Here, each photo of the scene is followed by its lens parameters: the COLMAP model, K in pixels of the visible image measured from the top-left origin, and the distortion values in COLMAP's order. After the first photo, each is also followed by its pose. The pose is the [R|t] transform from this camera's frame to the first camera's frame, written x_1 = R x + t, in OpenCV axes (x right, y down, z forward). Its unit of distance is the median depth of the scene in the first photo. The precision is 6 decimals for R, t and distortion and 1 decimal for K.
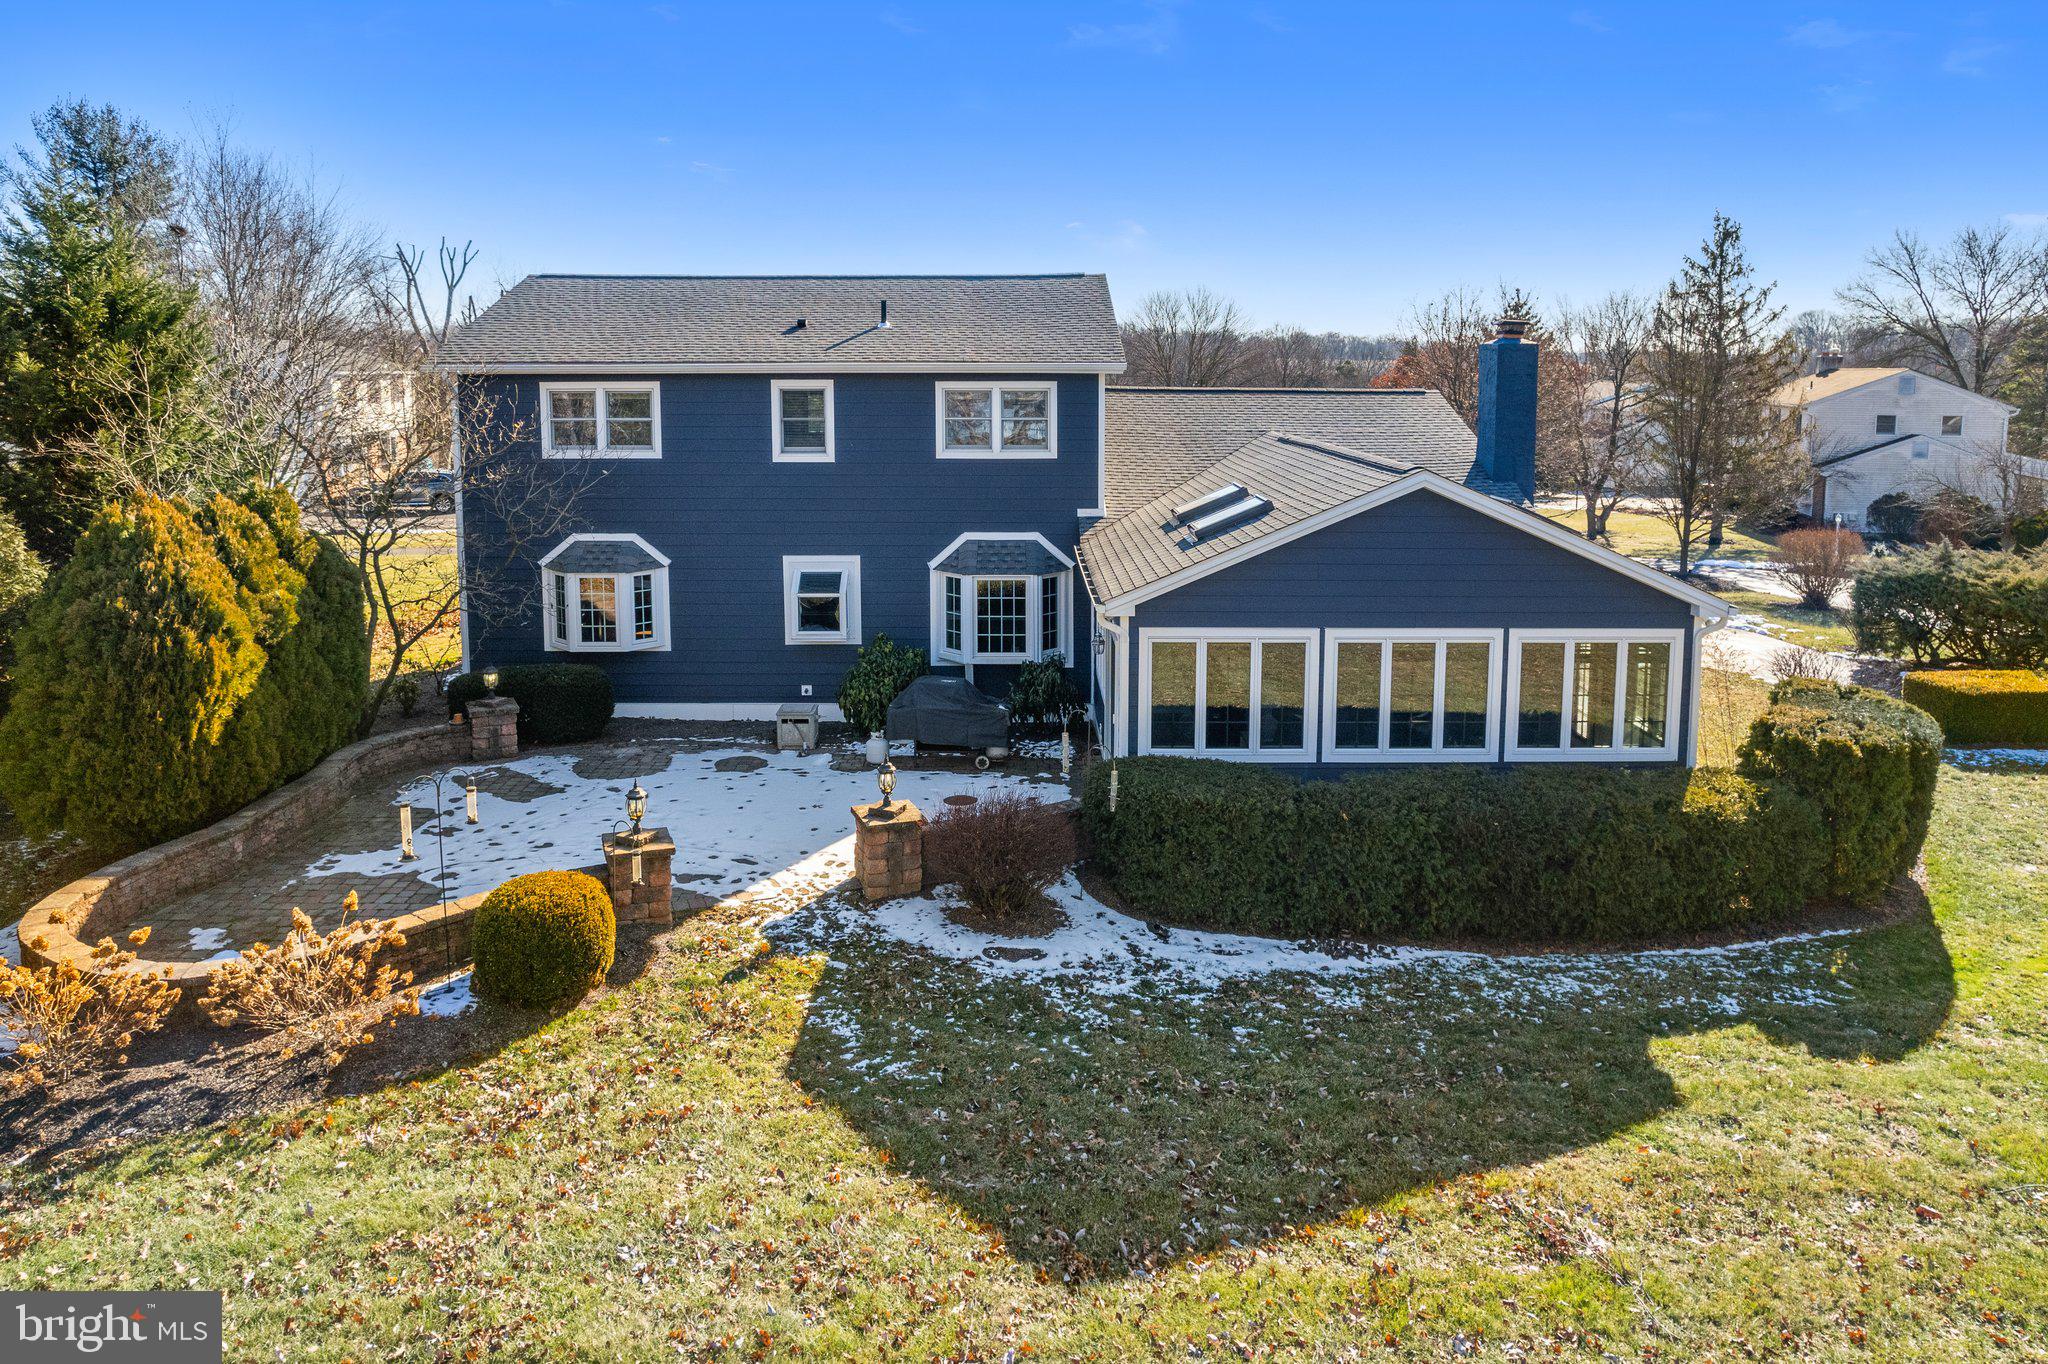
lens RADIAL K [[1371.5, 0, 1033.3], [0, 1371.5, 533.9], [0, 0, 1]] dist [-0.035760, -0.001976]
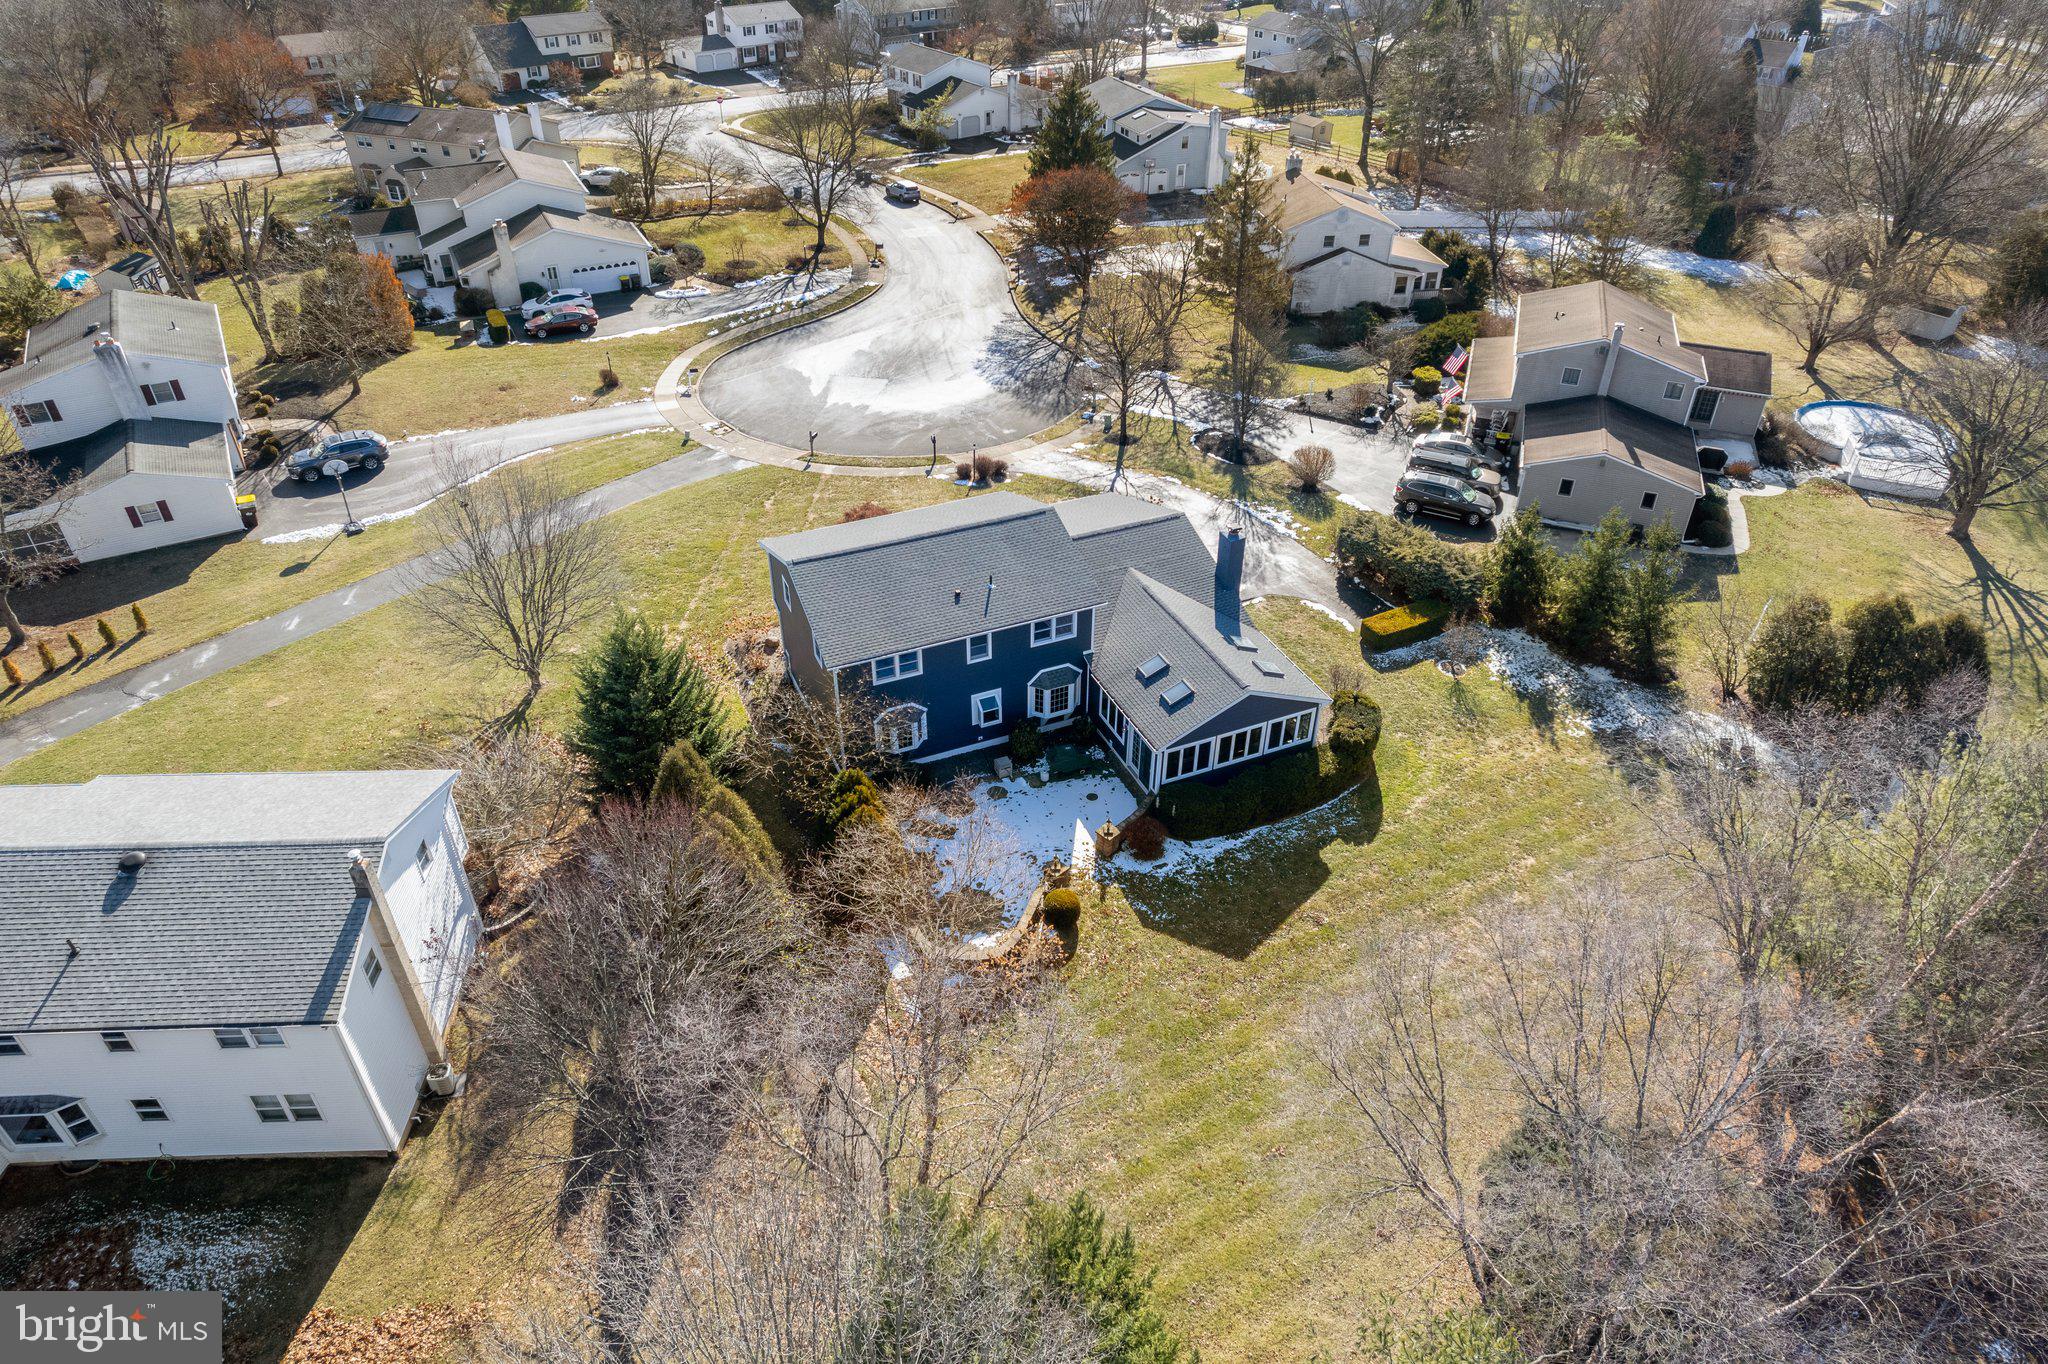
lens RADIAL K [[1312.2, 0, 1050.4], [0, 1312.2, 679.9], [0, 0, 1]] dist [-0.086695, 0.082651]
pose [[0.916165, -0.227932, 0.329681, -1.196637], [0.042503, 0.873165, 0.485569, -1.654252], [-0.398542, -0.430849, 0.809650, -1.329080]]
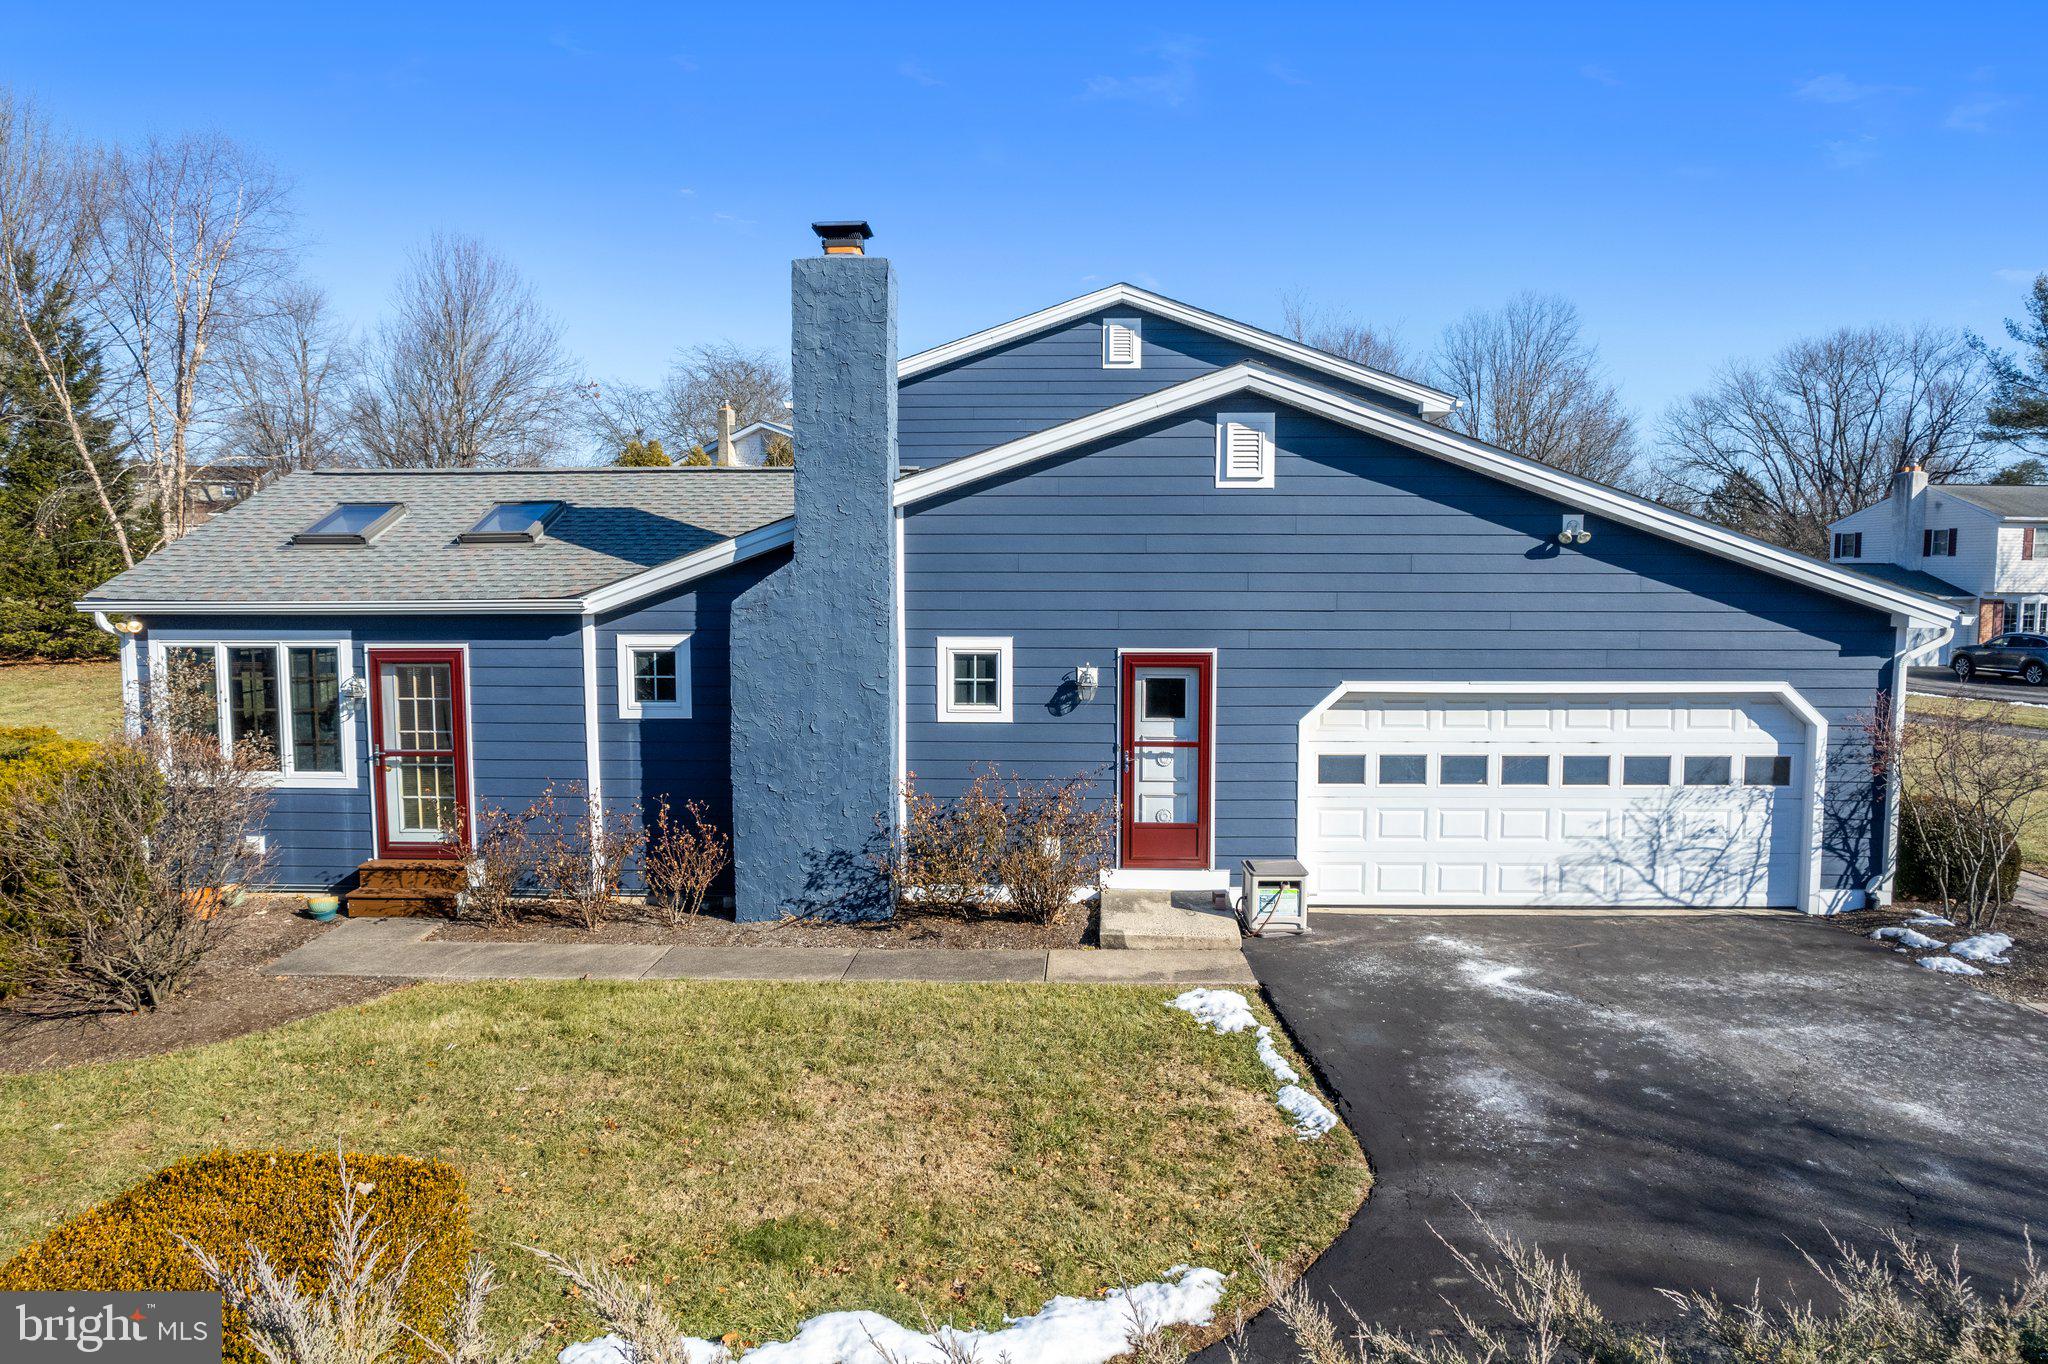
lens RADIAL K [[1290.8, 0, 1037.0], [0, 1290.8, 690.4], [0, 0, 1]] dist [-0.051112, 0.000085]
pose [[-0.046750, 0.091445, -0.994712, 1.419292], [-0.121597, 0.987874, 0.096531, -0.047159], [0.991478, 0.125467, -0.035064, 1.767614]]
